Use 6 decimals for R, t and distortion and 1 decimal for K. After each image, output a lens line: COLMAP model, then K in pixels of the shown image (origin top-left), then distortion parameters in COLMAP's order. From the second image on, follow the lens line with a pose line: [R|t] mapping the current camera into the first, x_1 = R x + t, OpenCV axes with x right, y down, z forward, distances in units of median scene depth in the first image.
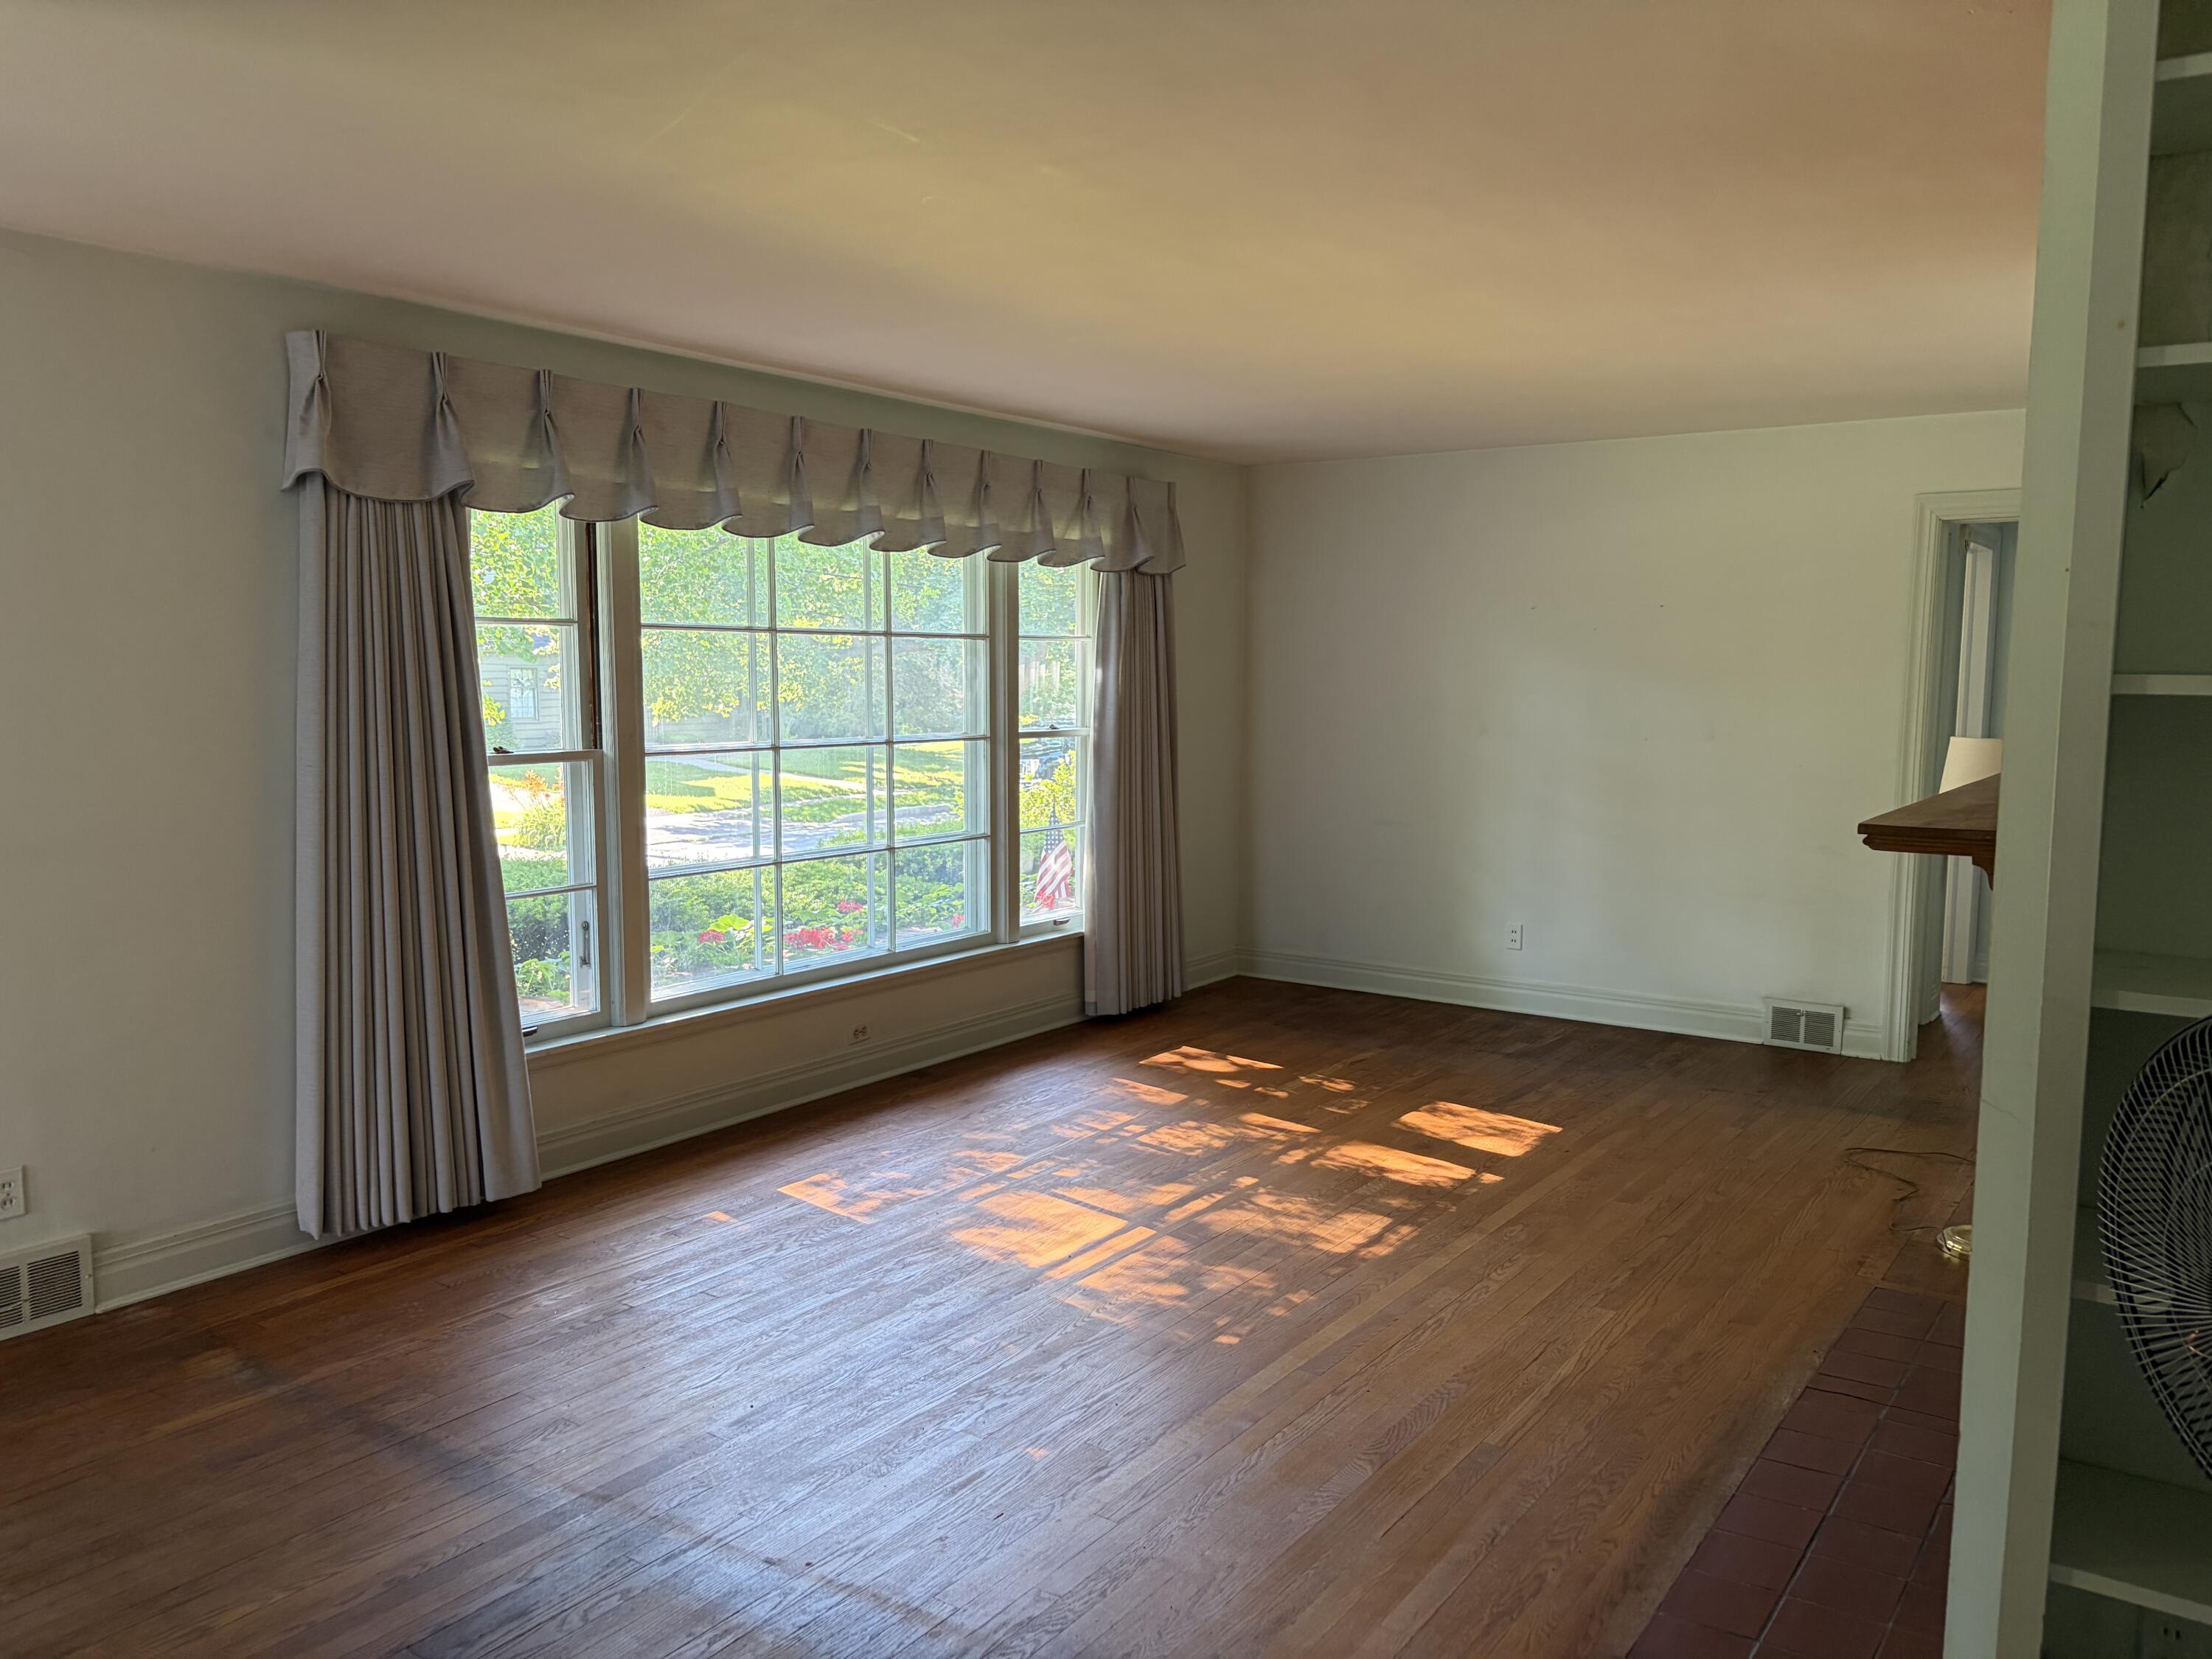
lens RADIAL K [[1667.5, 0, 1081.0], [0, 1667.5, 837.0], [0, 0, 1]] dist [-0.000284, -0.007210]
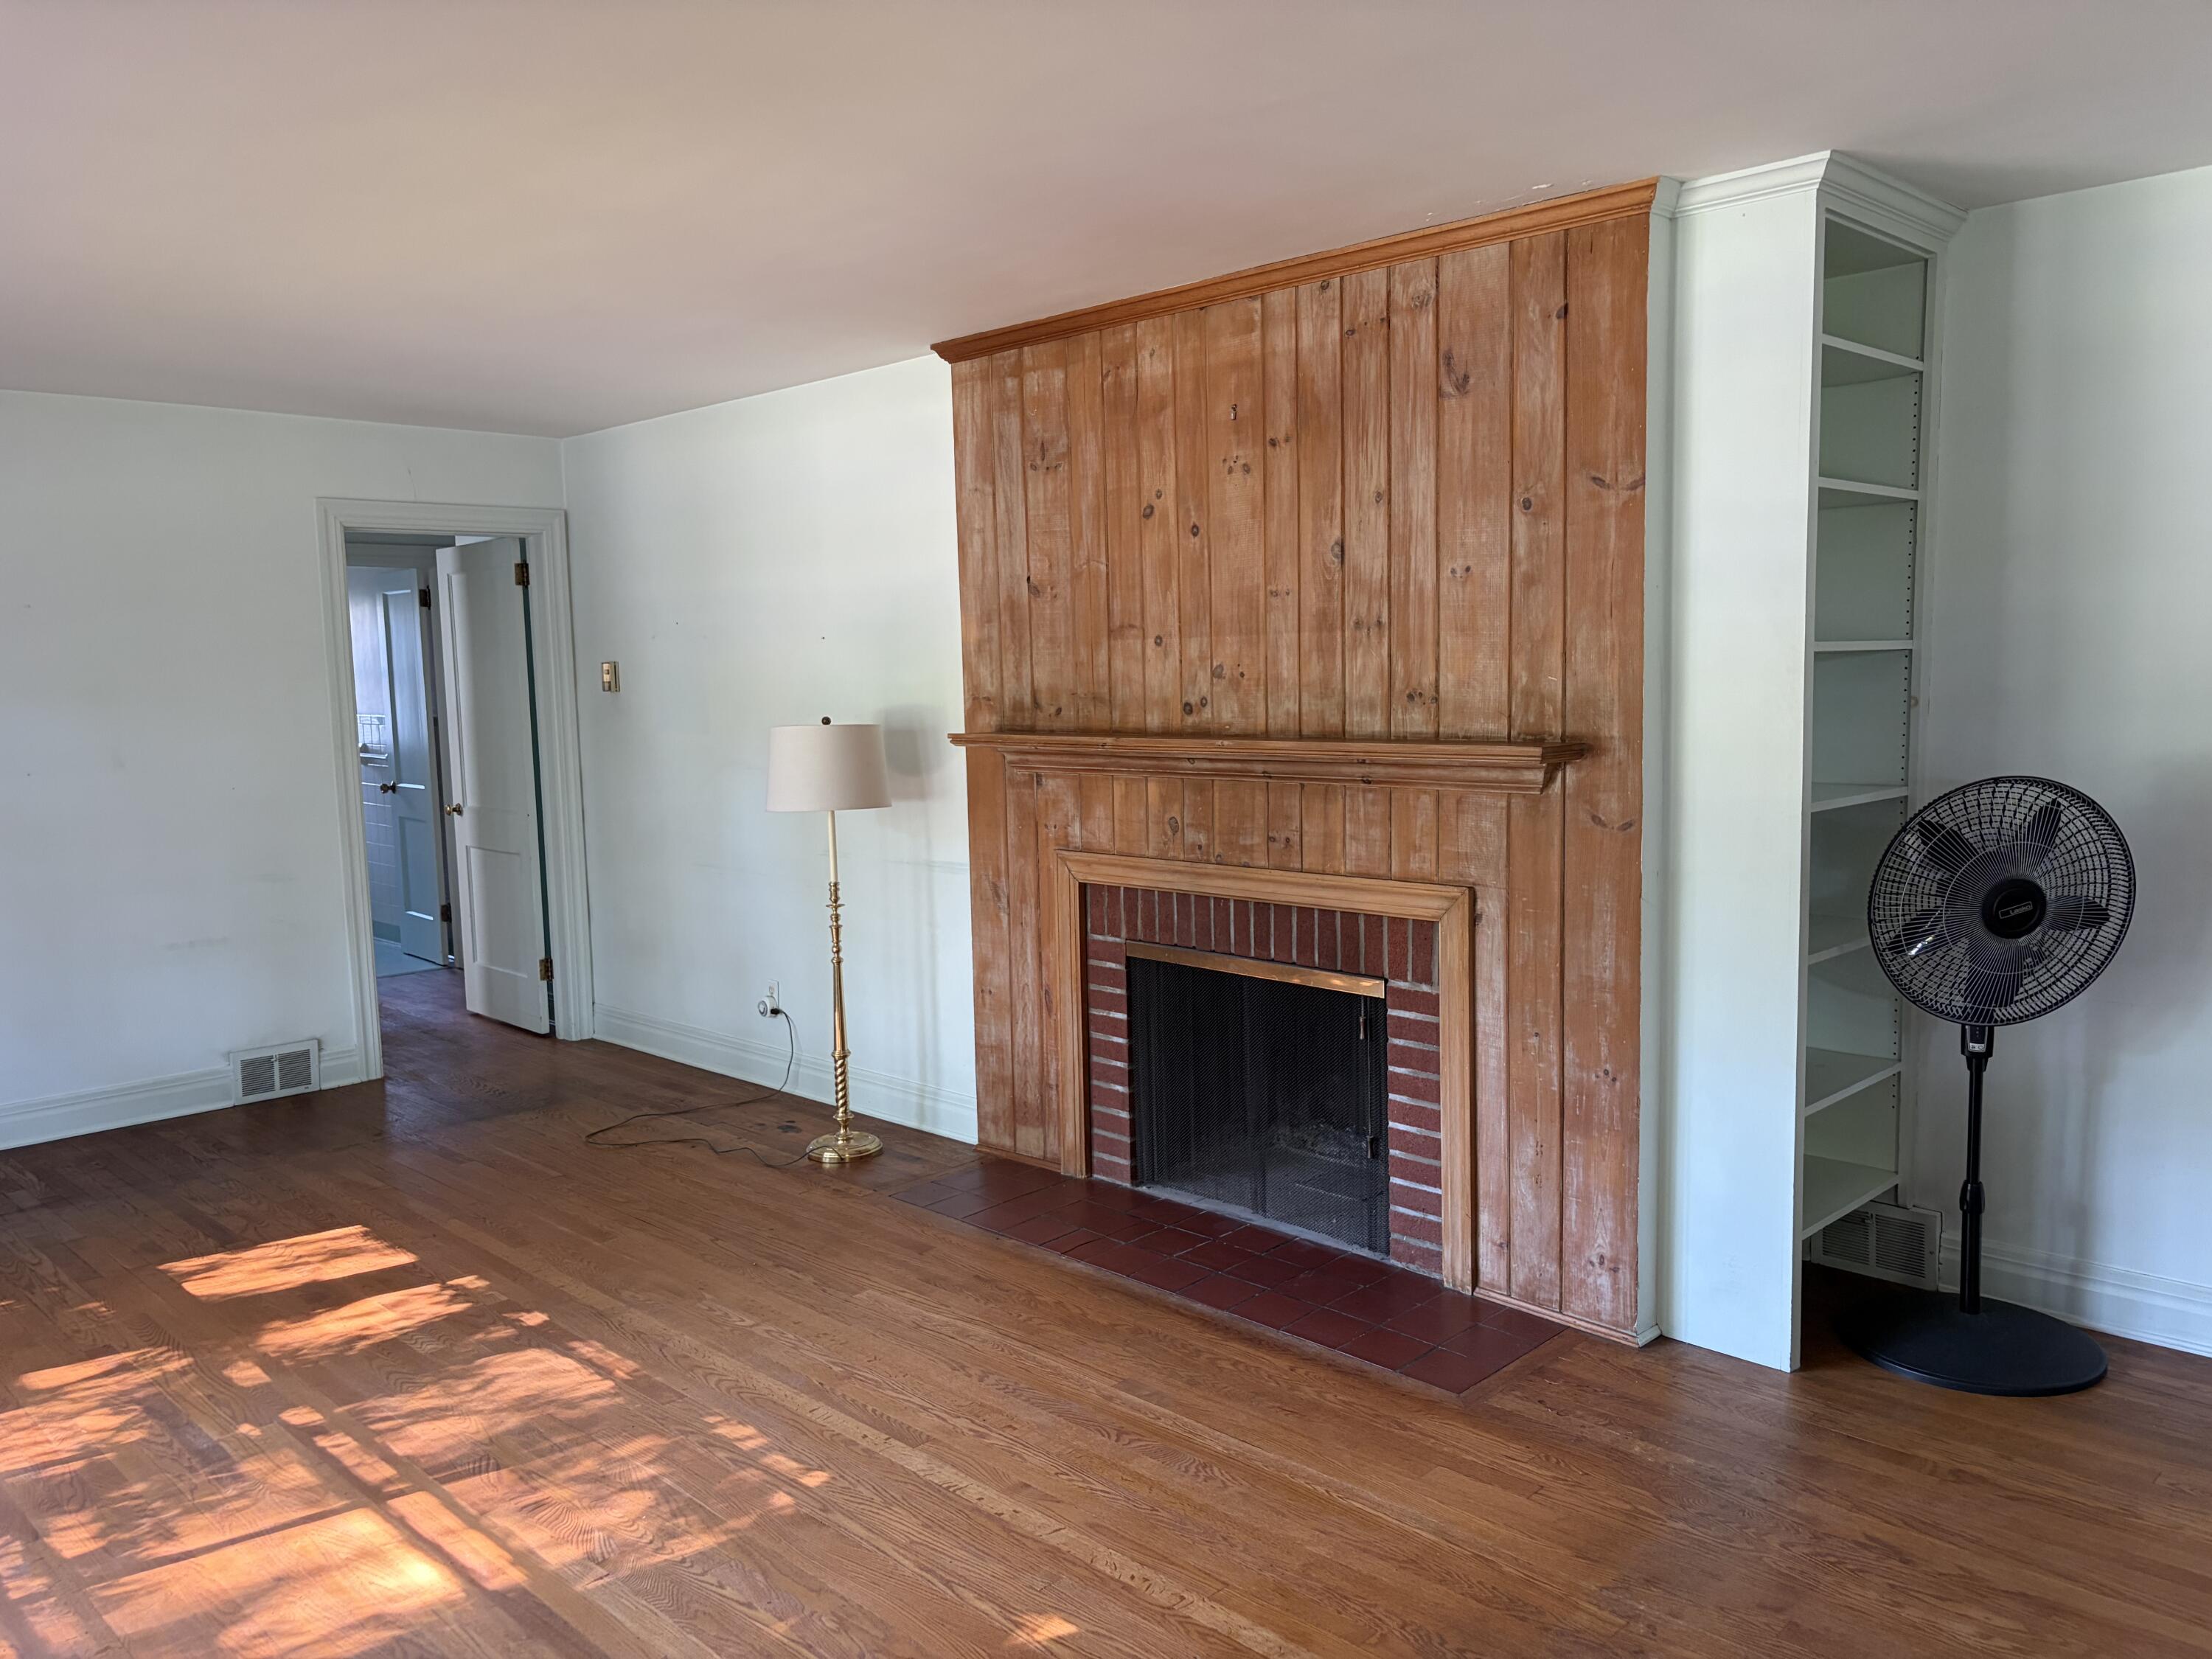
lens RADIAL K [[1649.5, 0, 1106.4], [0, 1649.5, 853.7], [0, 0, 1]] dist [0.099662, -0.128209]
pose [[0.165703, -0.120106, 0.978835, -0.490683], [0.124819, 0.987128, 0.099993, -0.051329], [-0.978245, 0.105608, 0.178561, 0.503747]]
